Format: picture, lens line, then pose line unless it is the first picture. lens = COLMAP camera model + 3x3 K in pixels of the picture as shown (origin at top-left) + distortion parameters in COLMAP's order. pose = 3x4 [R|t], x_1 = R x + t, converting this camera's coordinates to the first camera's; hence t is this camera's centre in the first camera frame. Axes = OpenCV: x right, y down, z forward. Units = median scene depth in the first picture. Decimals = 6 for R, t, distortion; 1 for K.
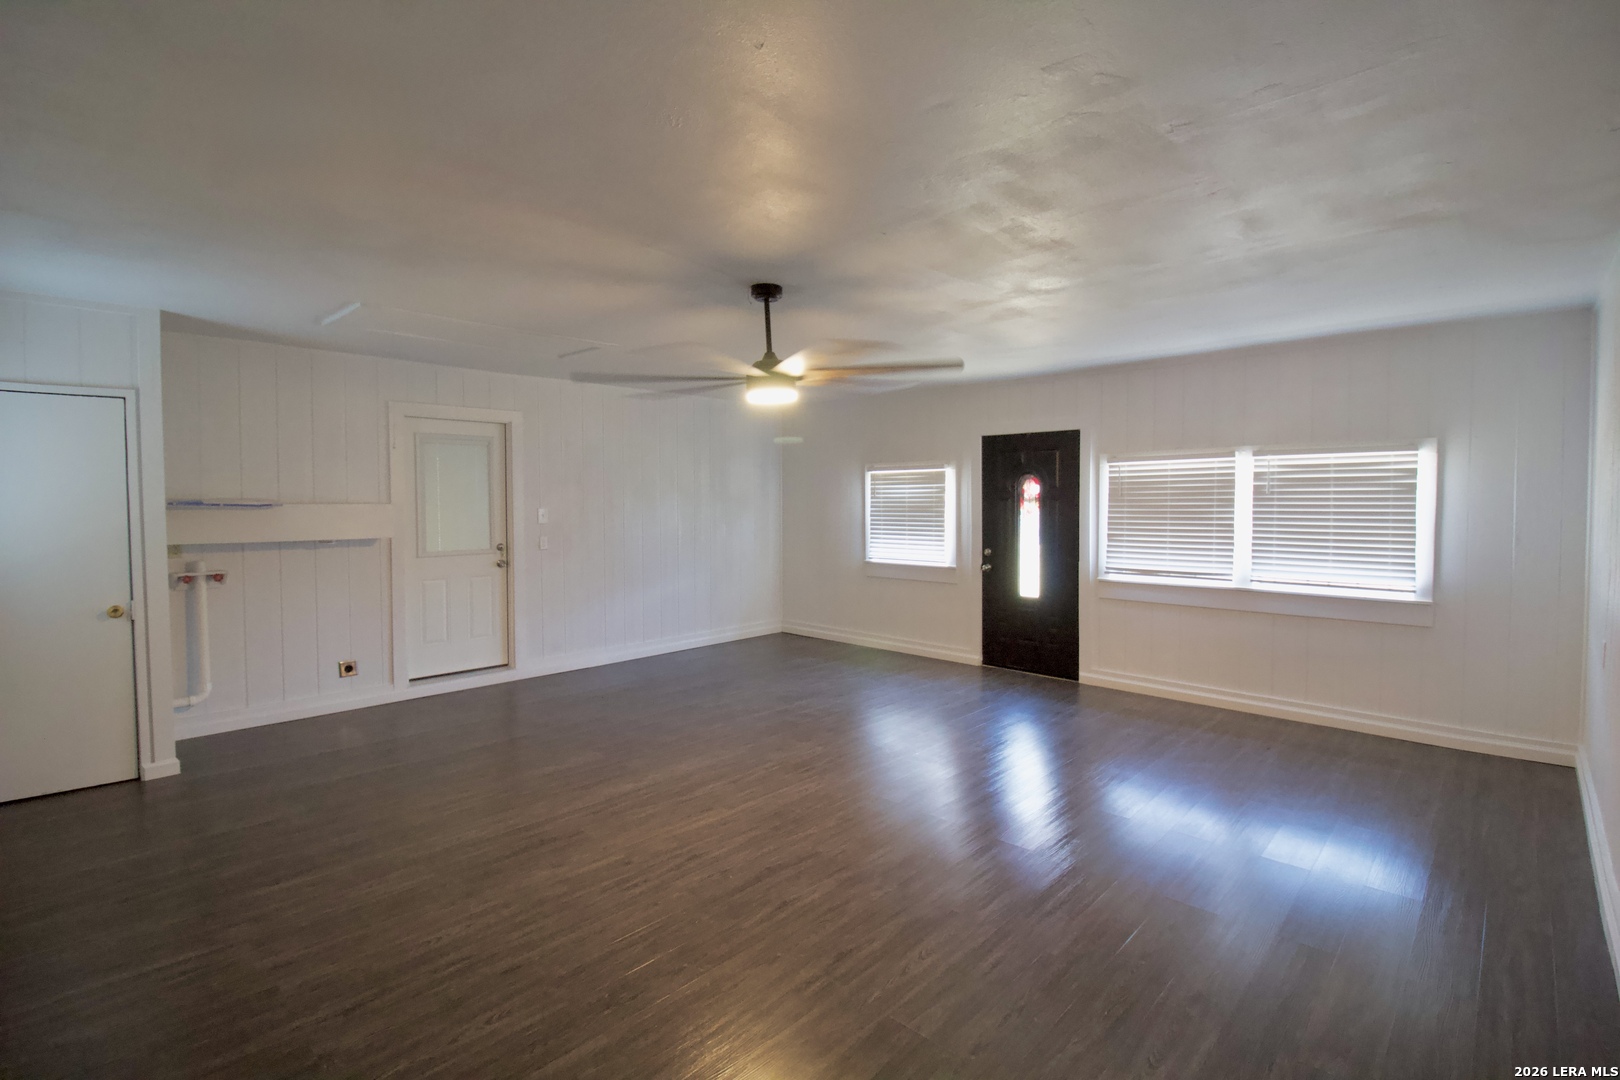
lens RADIAL K [[751.1, 0, 821.6], [0, 751.1, 525.9], [0, 0, 1]] dist [0.003018, -0.013373]
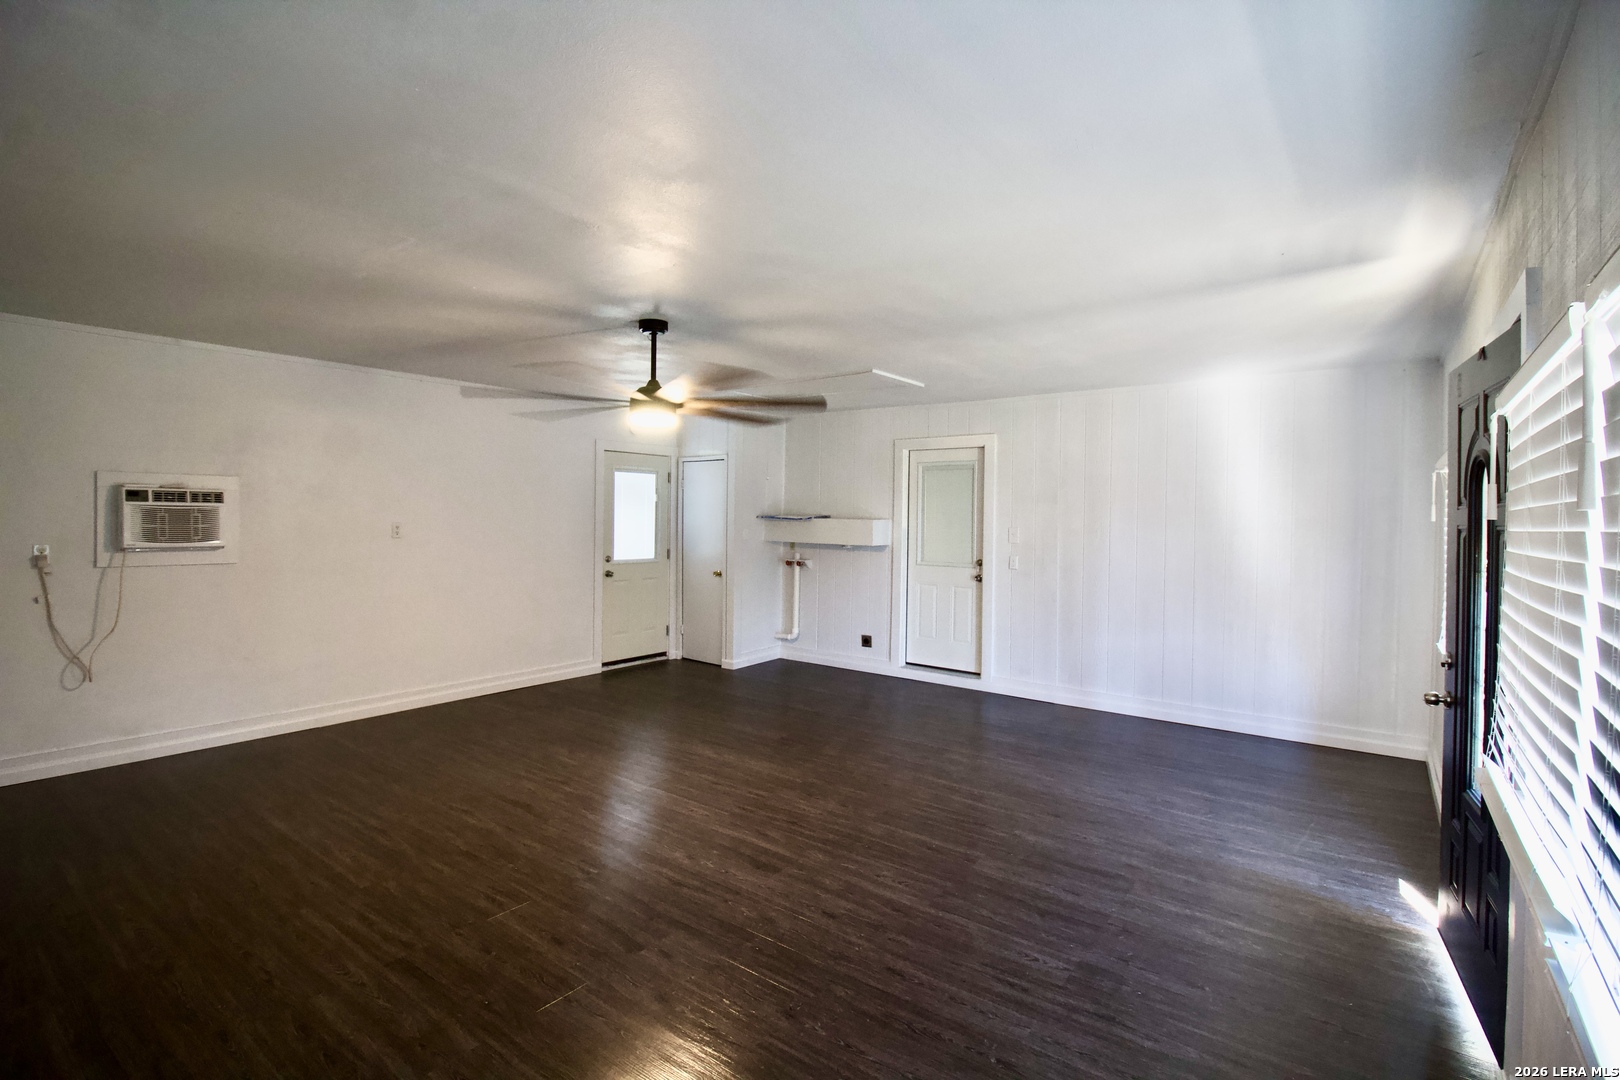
lens RADIAL K [[751.1, 0, 821.6], [0, 751.1, 525.9], [0, 0, 1]] dist [0.003018, -0.013373]
pose [[0.111534, 0.018632, -0.993586, 0.811974], [-0.049262, 0.998699, 0.013198, -0.035881], [0.992539, 0.047474, 0.112307, 0.872984]]
